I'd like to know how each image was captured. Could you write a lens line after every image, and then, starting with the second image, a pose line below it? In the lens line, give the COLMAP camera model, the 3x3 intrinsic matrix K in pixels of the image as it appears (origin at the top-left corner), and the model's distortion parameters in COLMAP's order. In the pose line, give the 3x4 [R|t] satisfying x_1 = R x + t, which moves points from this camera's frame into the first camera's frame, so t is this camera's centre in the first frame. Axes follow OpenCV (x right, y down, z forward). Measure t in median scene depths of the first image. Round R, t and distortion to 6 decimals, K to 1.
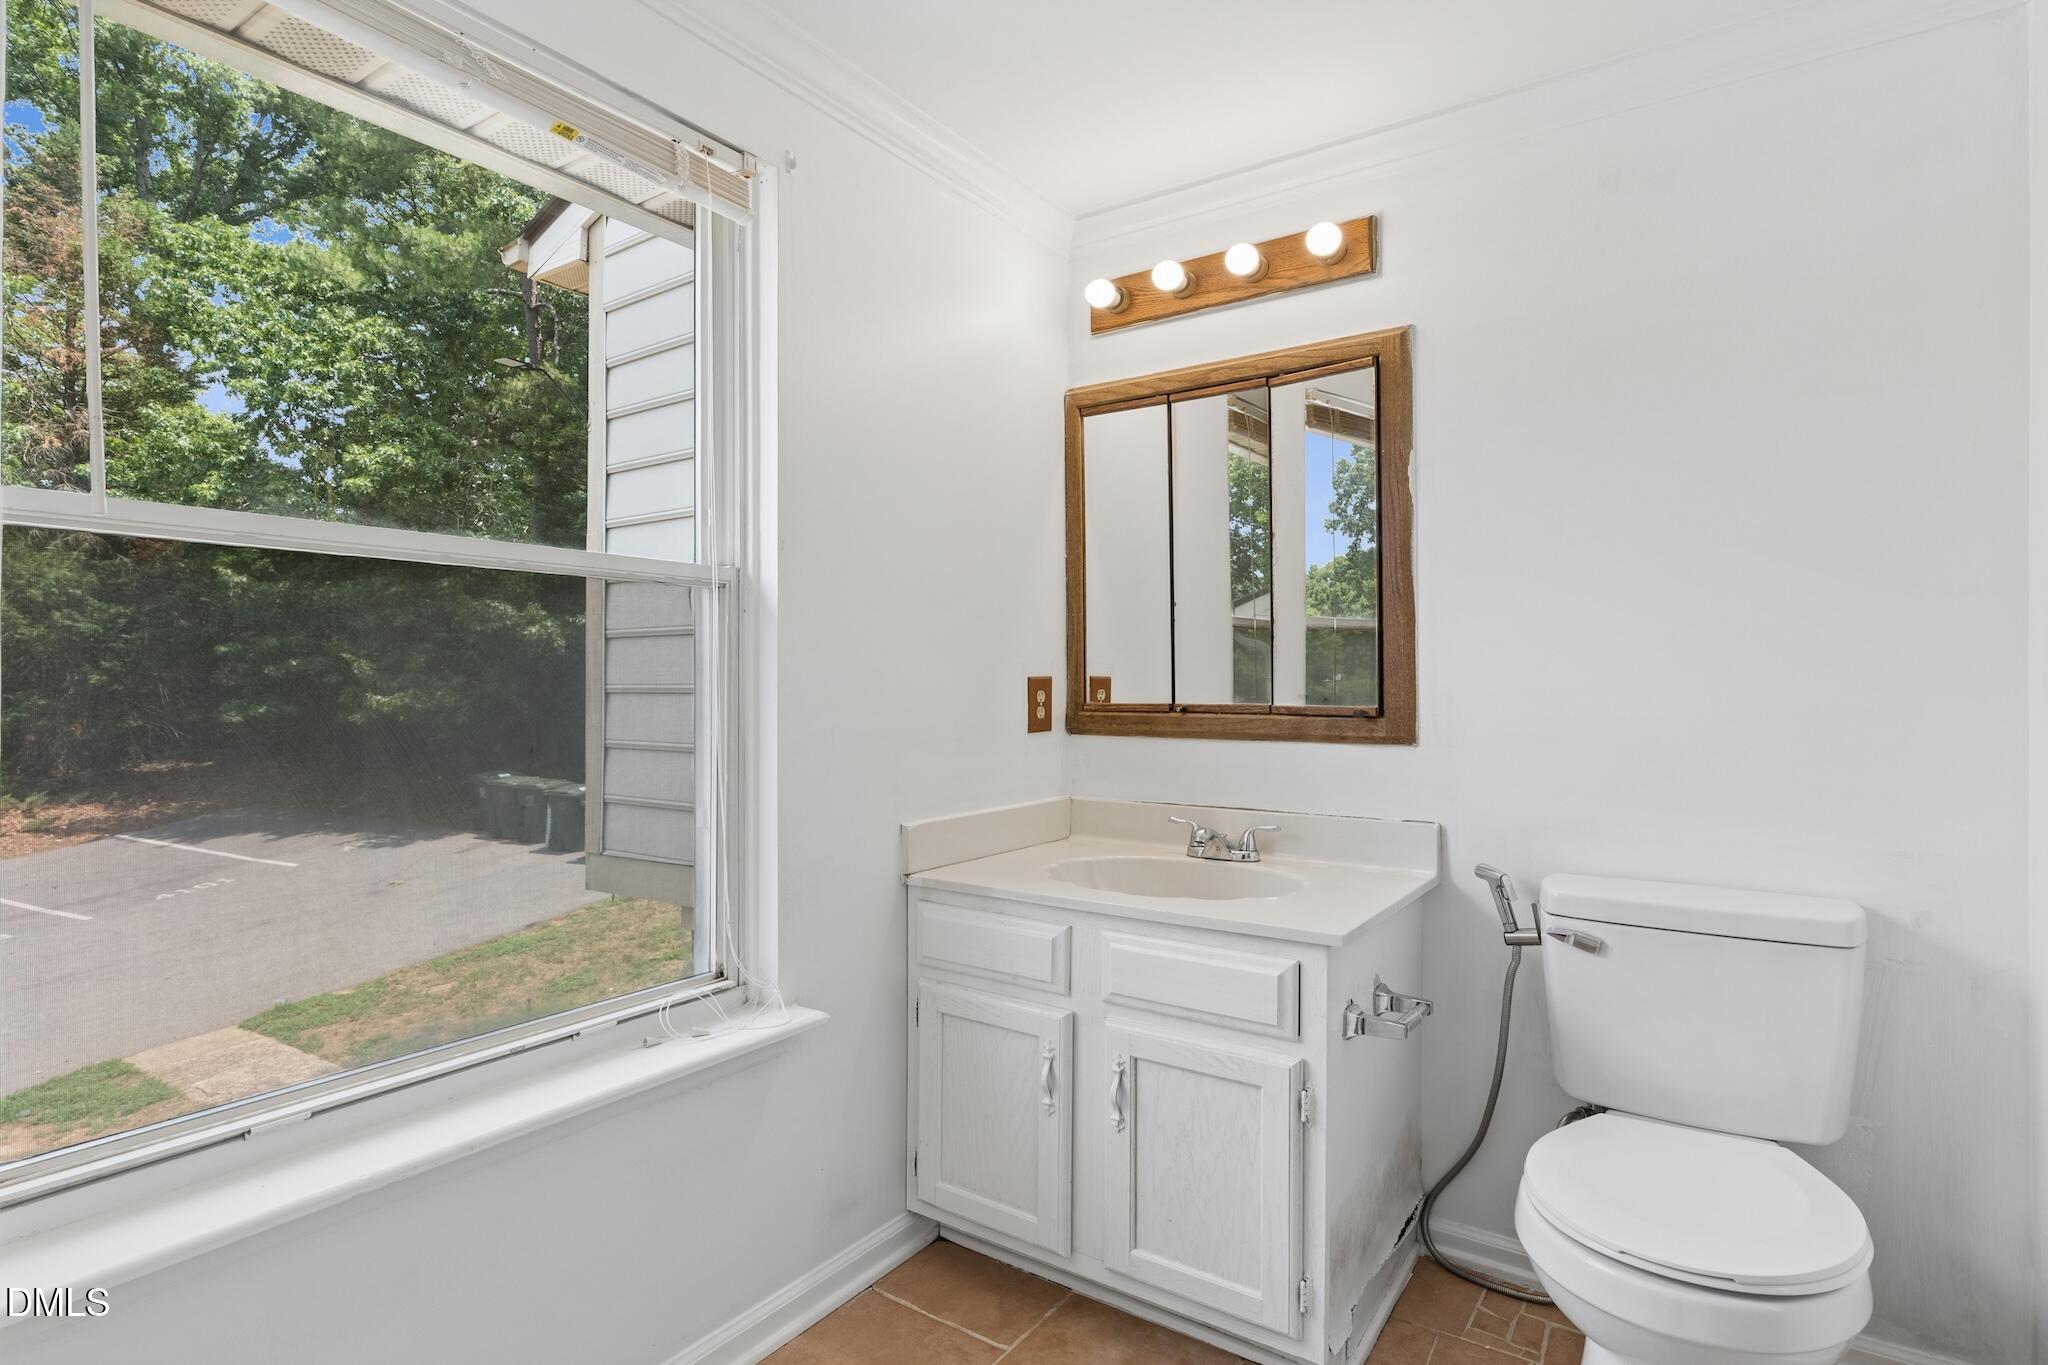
lens RADIAL K [[1061.3, 0, 1021.2], [0, 1061.3, 674.6], [0, 0, 1]] dist [0.000834, 0.000193]
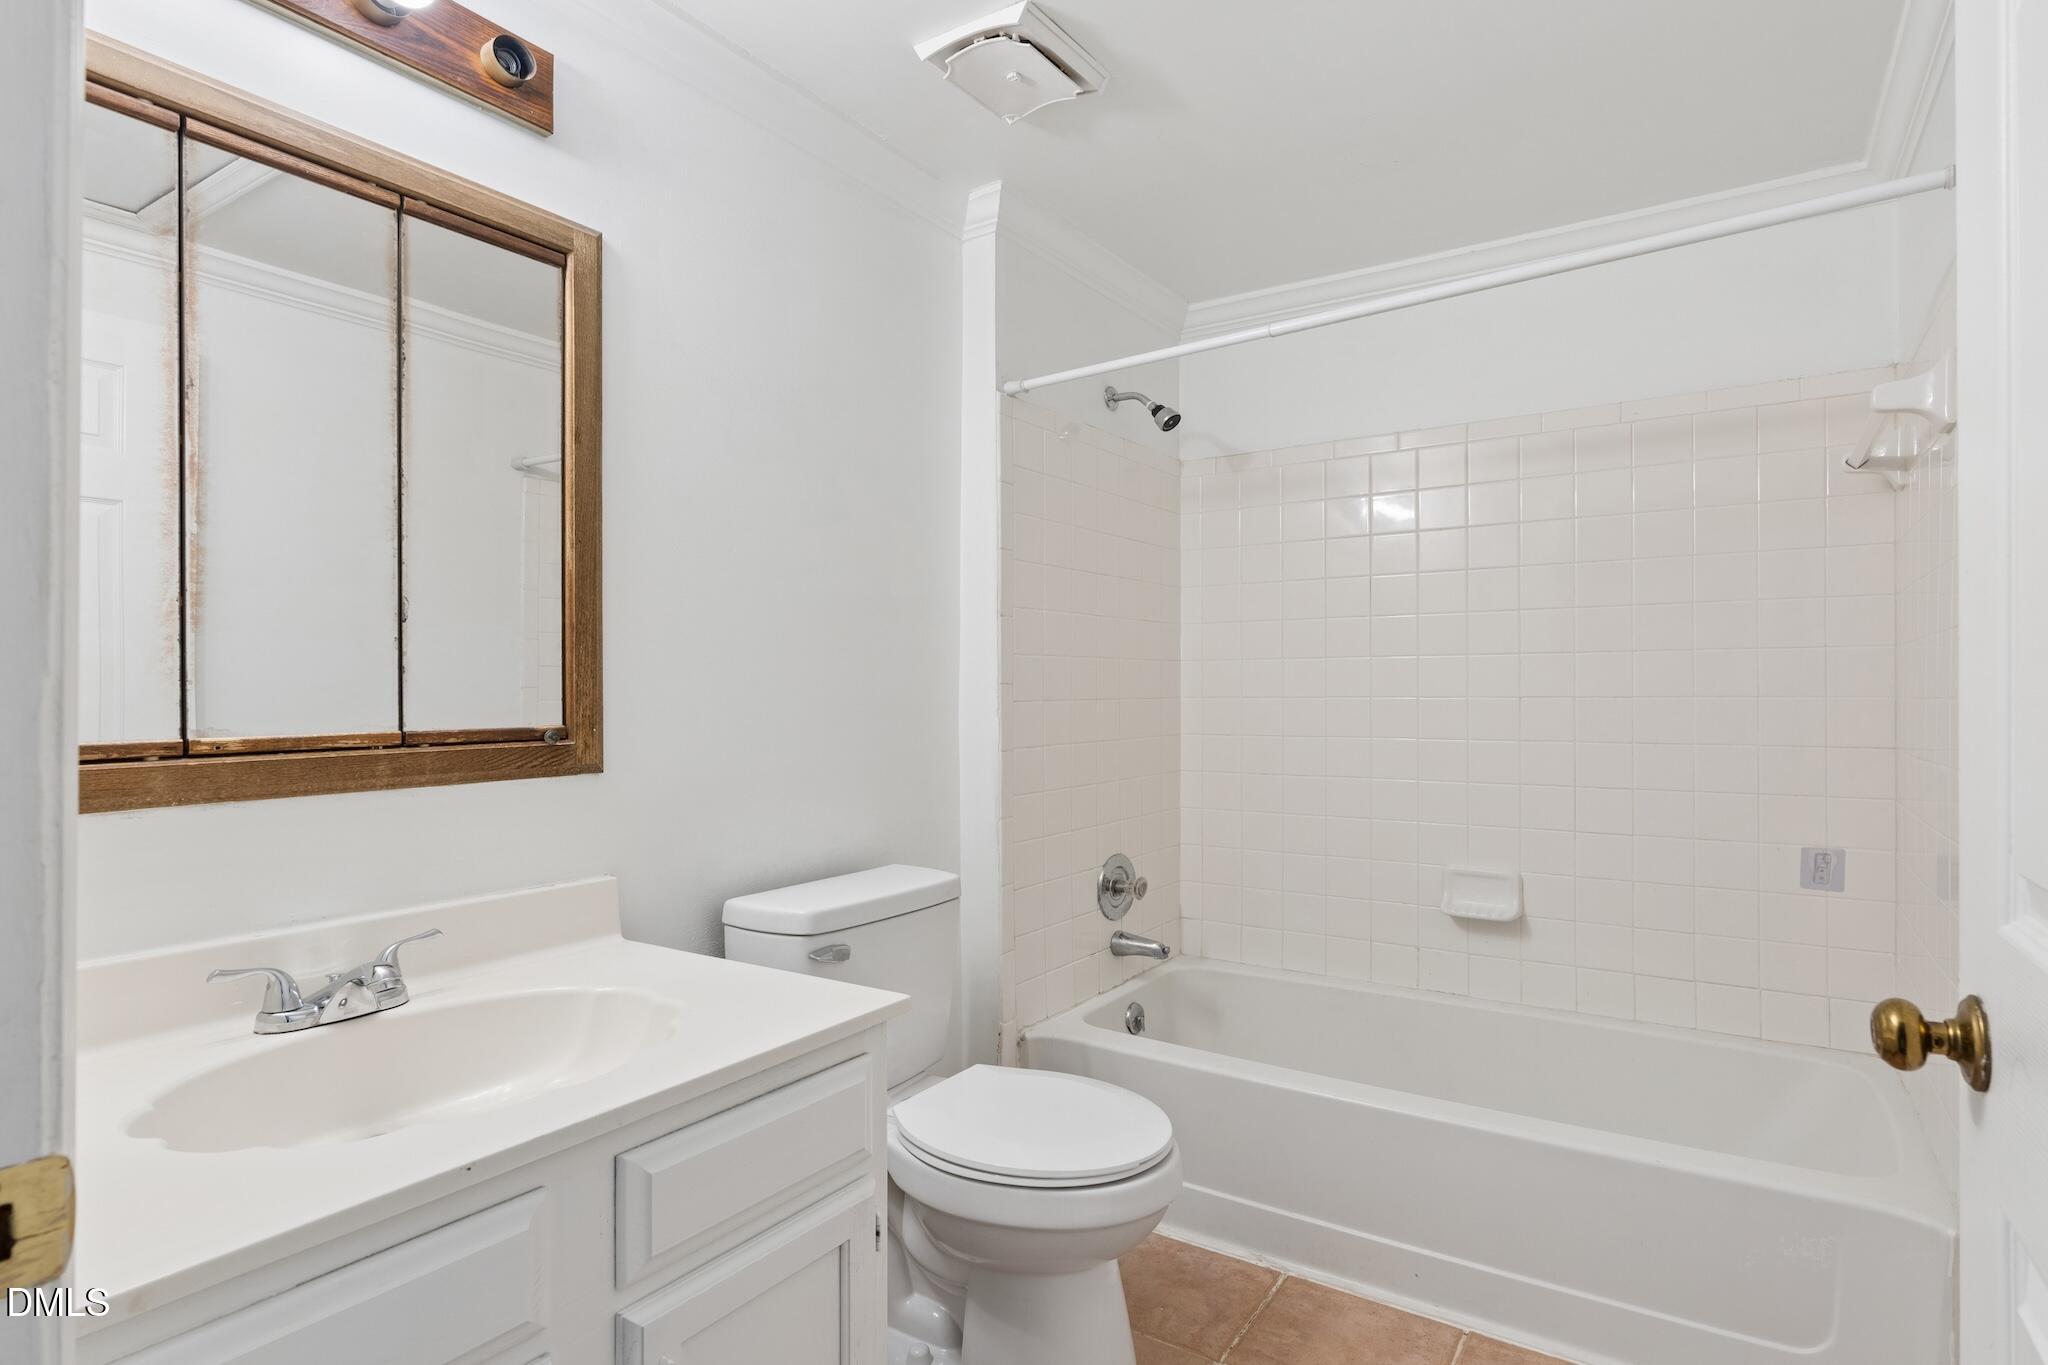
lens RADIAL K [[1061.3, 0, 1021.2], [0, 1061.3, 674.6], [0, 0, 1]] dist [0.000834, 0.000193]
pose [[-0.032754, 0.008552, 0.999427, -0.400466], [0.009244, 0.999923, -0.008253, 0.005042], [-0.999421, 0.008968, -0.032831, 0.703784]]
